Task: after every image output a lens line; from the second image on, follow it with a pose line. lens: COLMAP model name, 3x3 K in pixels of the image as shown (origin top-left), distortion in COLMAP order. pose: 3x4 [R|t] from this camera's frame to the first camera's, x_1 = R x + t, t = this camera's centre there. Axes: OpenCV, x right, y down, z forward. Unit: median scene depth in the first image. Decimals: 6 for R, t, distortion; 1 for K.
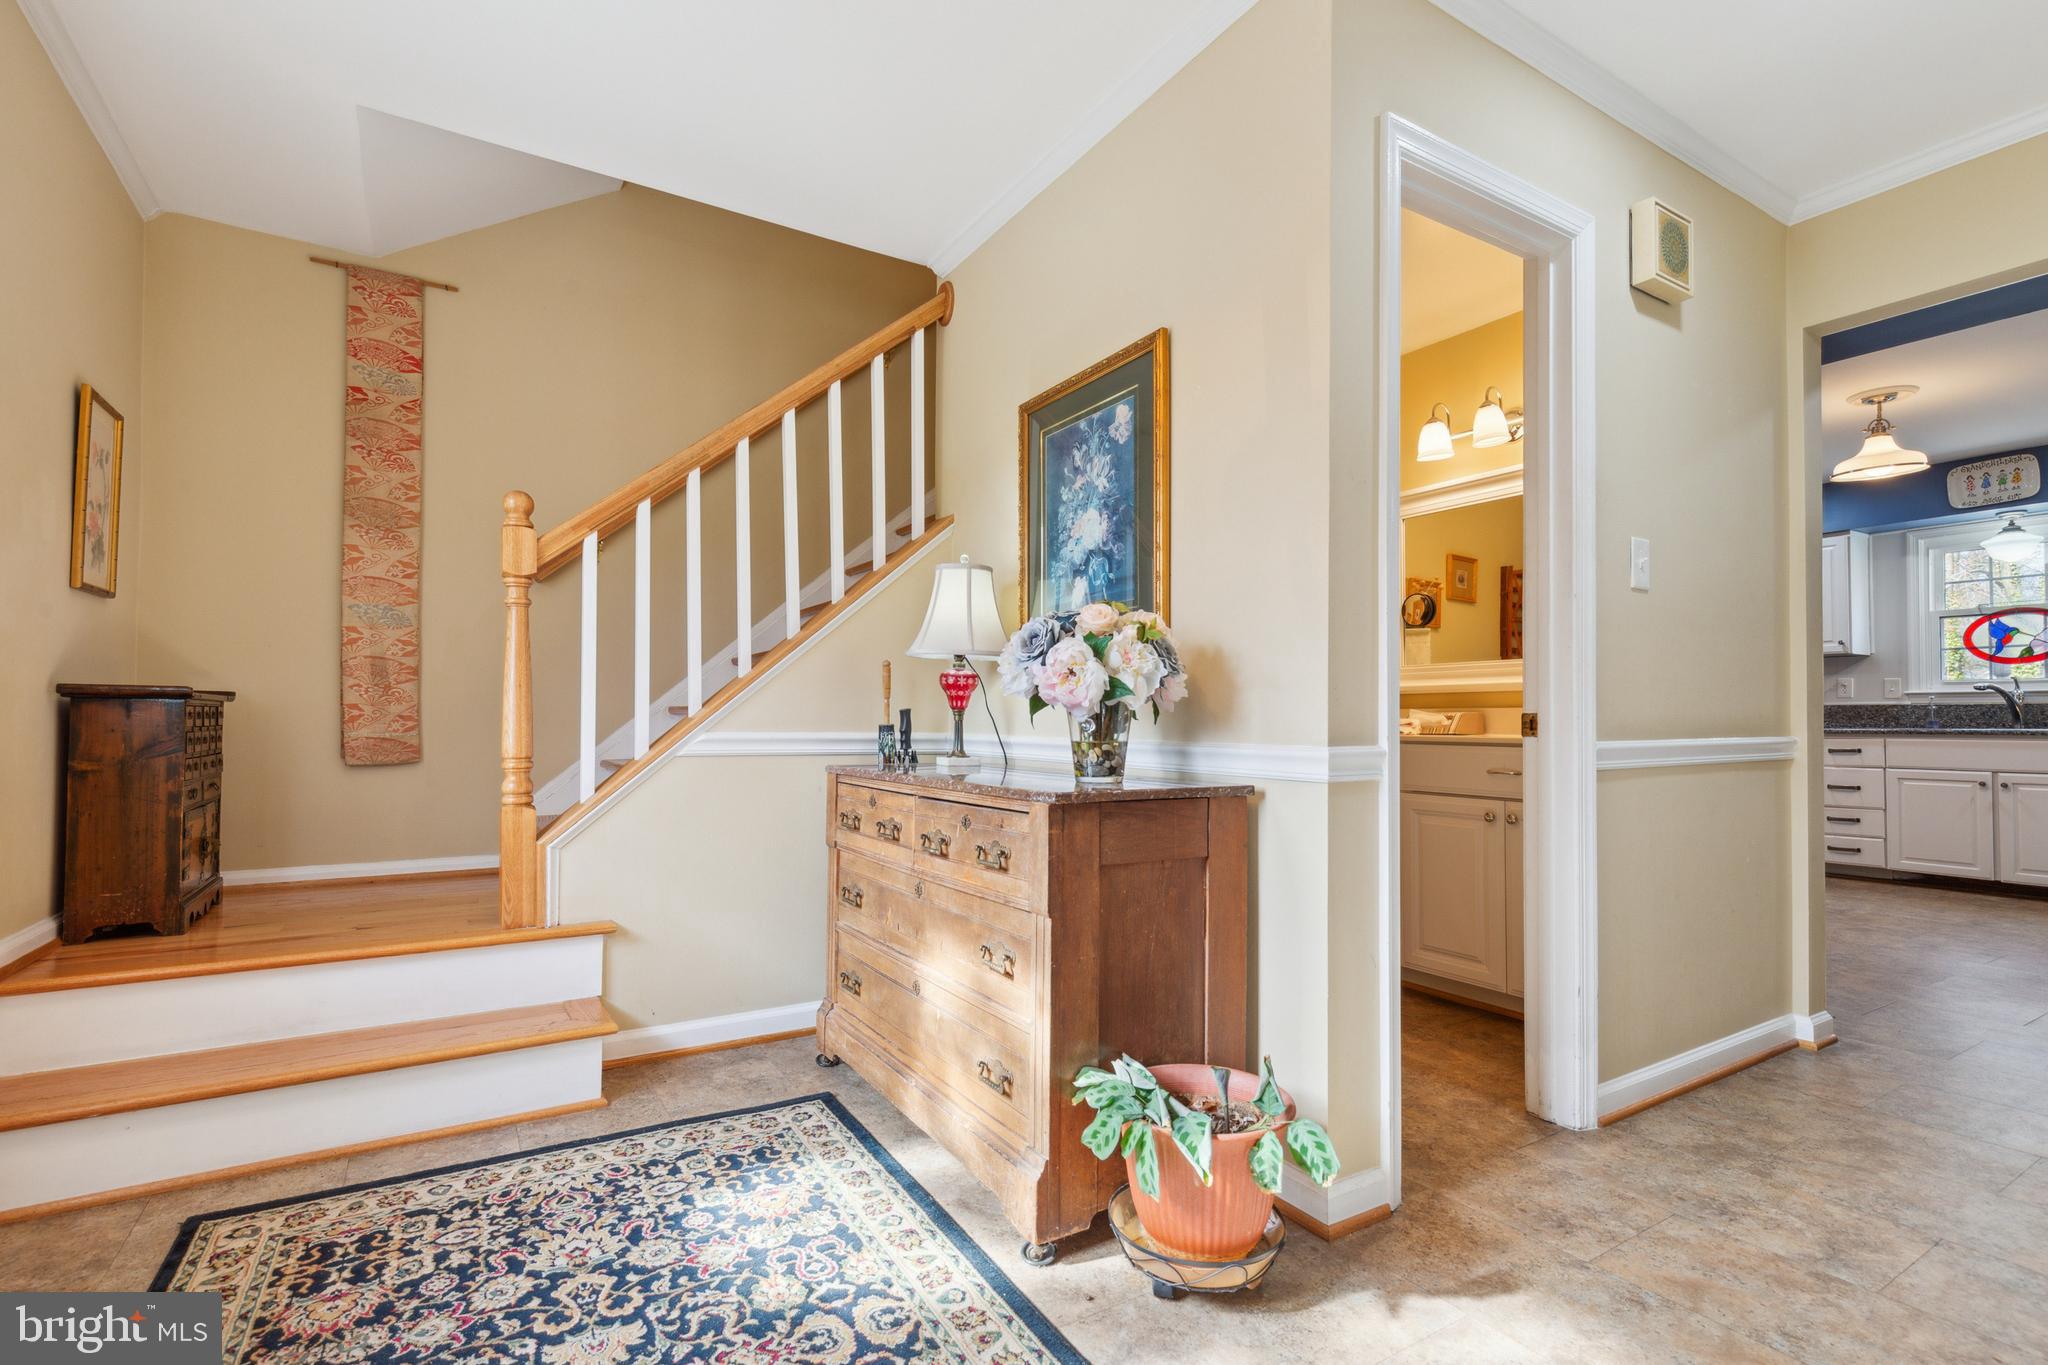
lens RADIAL K [[944.8, 0, 1022.7], [0, 944.8, 699.9], [0, 0, 1]] dist [0.000773, 0.000106]
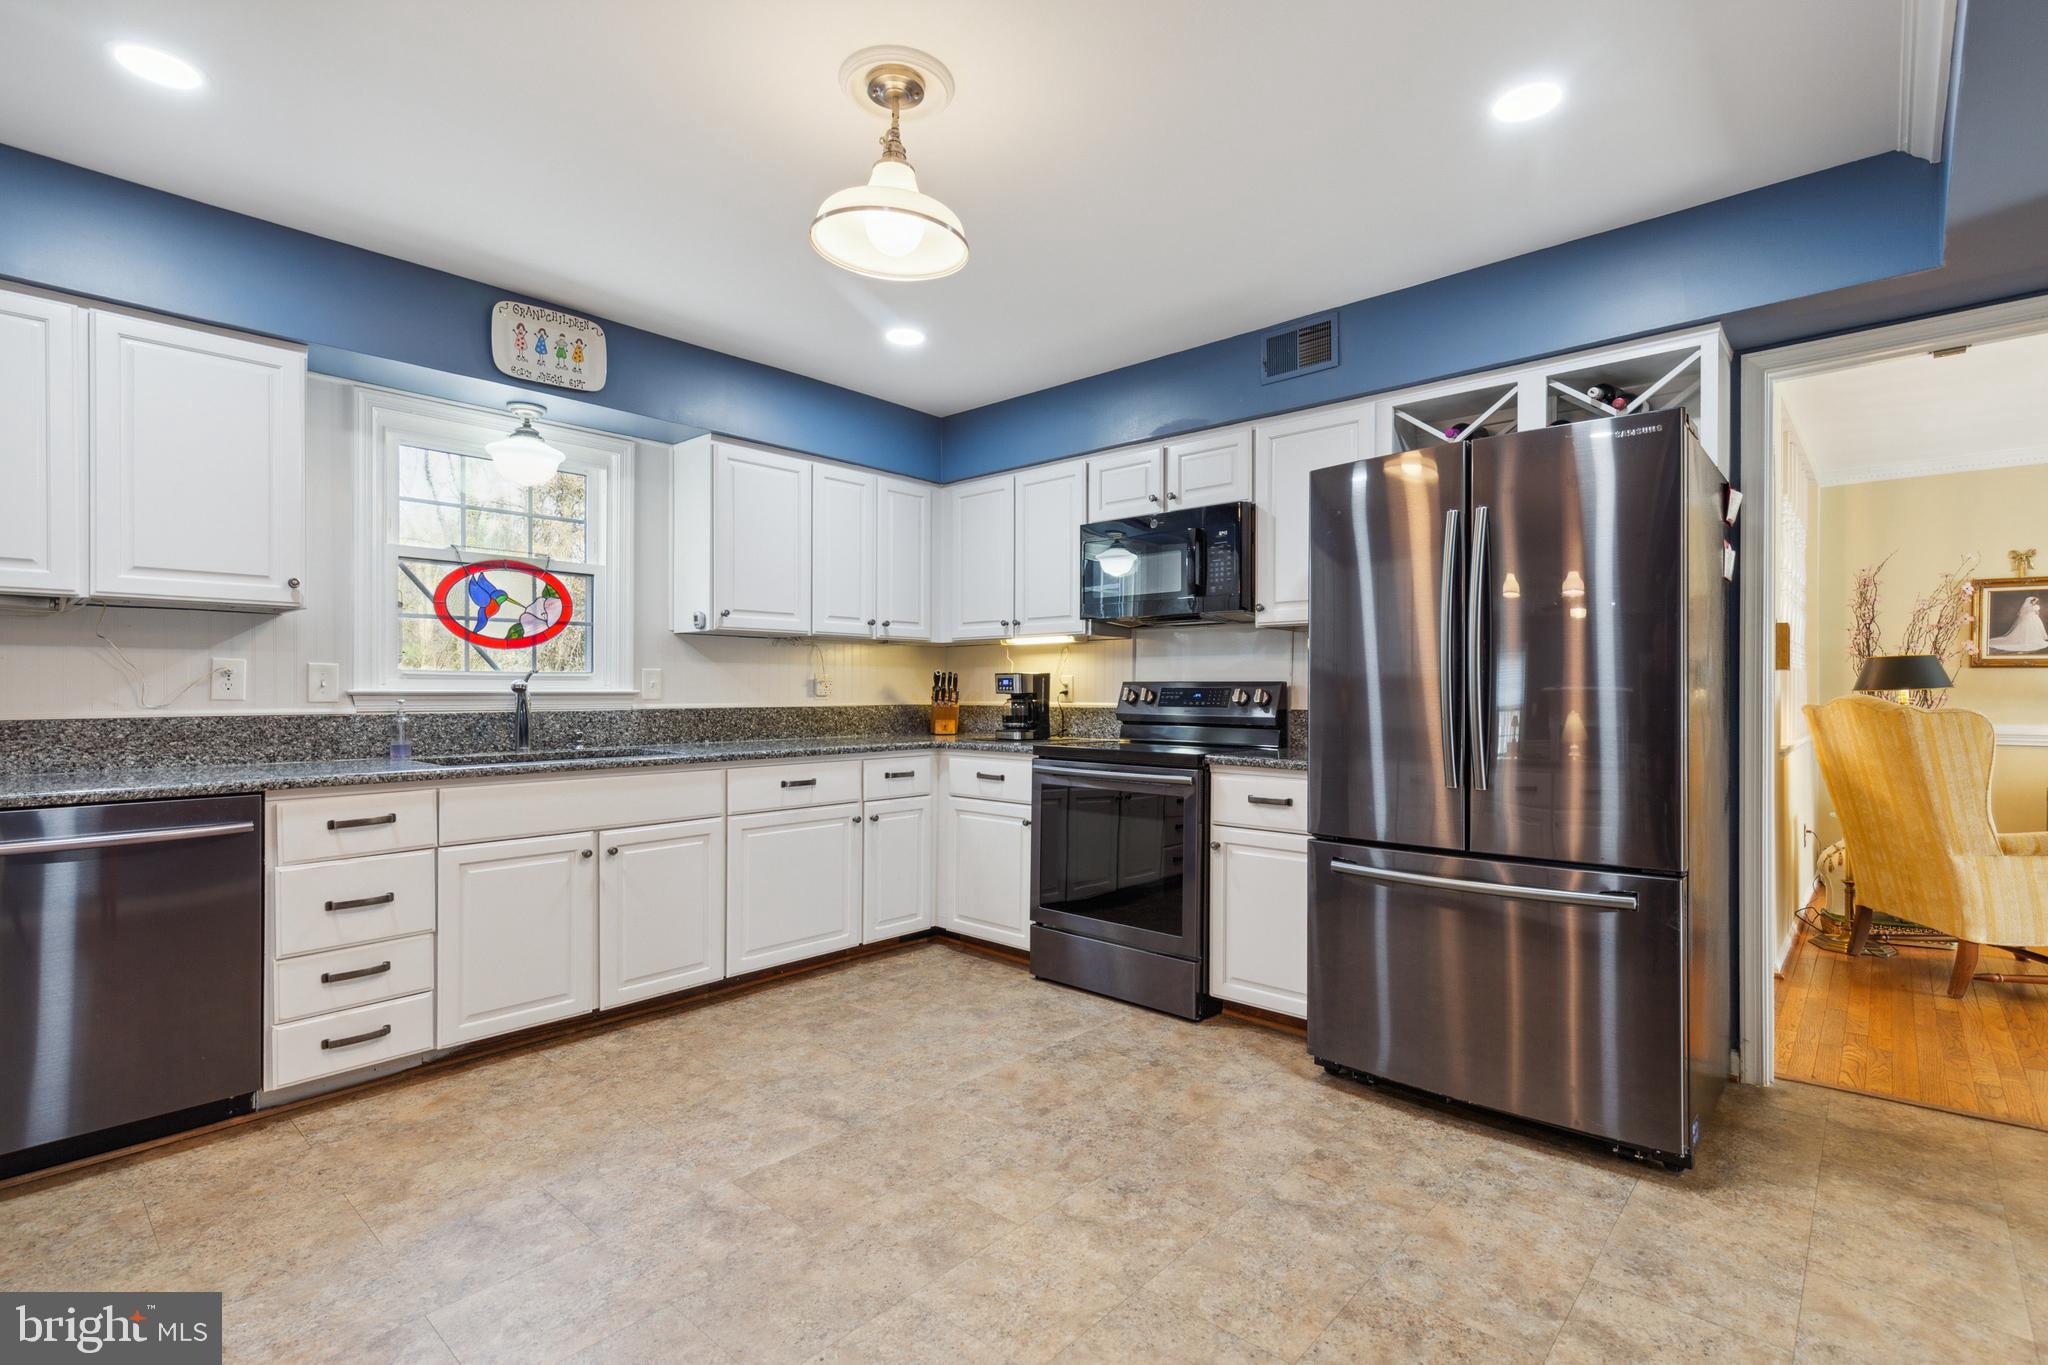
lens RADIAL K [[944.0, 0, 1043.2], [0, 944.0, 687.3], [0, 0, 1]] dist [0.003495, 0.000271]
pose [[-0.294730, 0.002398, 0.955578, 0.342761], [-0.020572, 0.999749, -0.008854, -0.014216], [-0.955359, -0.022268, -0.294607, 0.839894]]
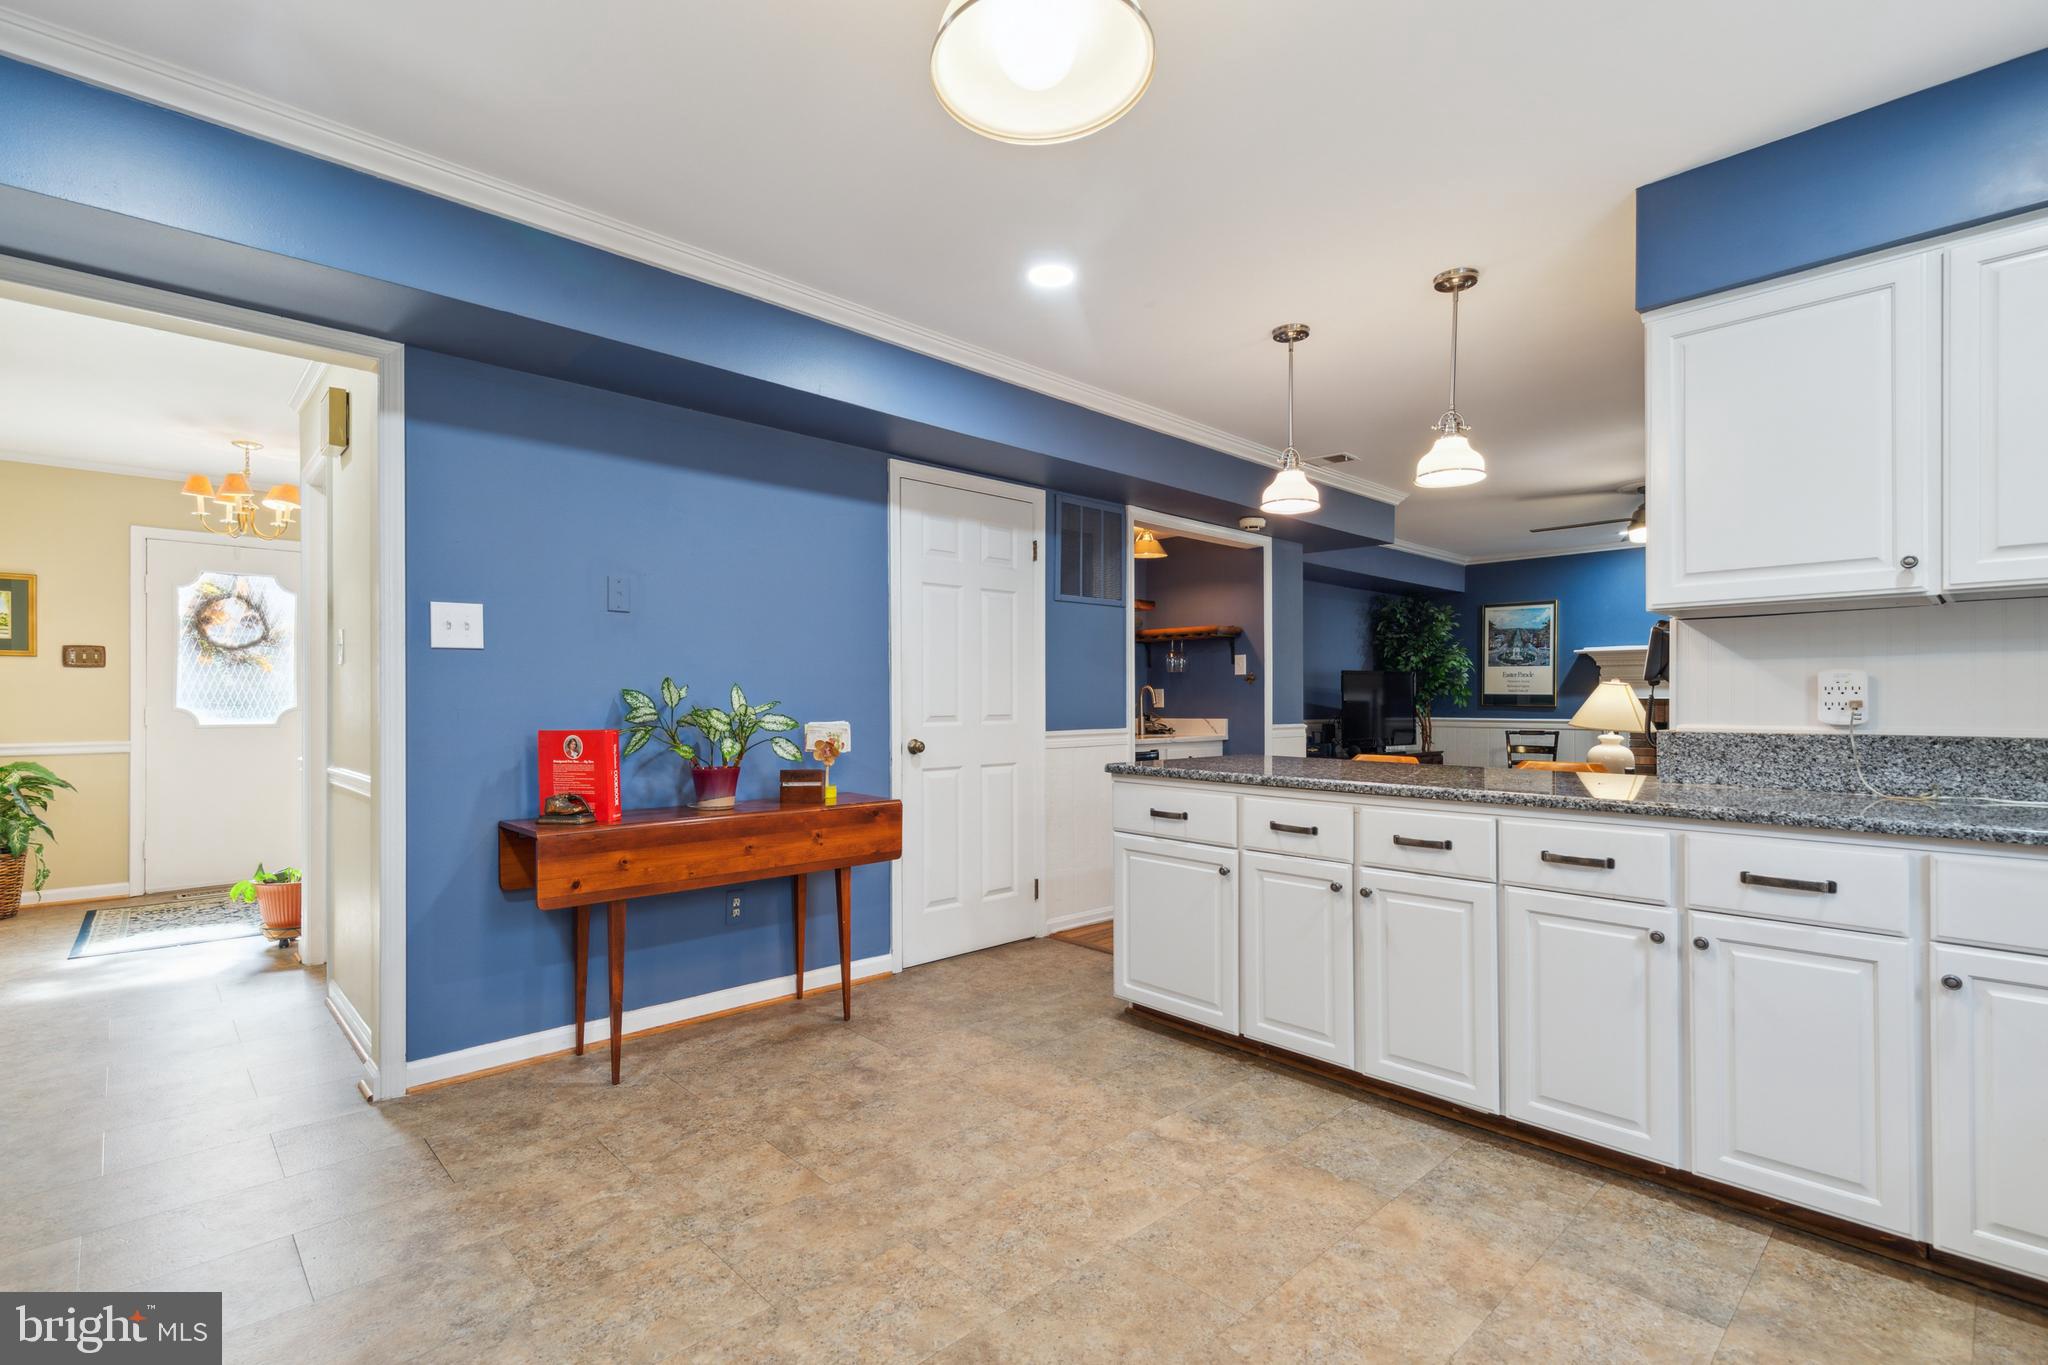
lens RADIAL K [[944.8, 0, 1022.7], [0, 944.8, 699.9], [0, 0, 1]] dist [0.000773, 0.000106]
pose [[0.206080, 0.000936, -0.978535, 0.971186], [0.019040, 0.999806, 0.004966, -0.016617], [0.978350, -0.019655, 0.206022, 0.728481]]
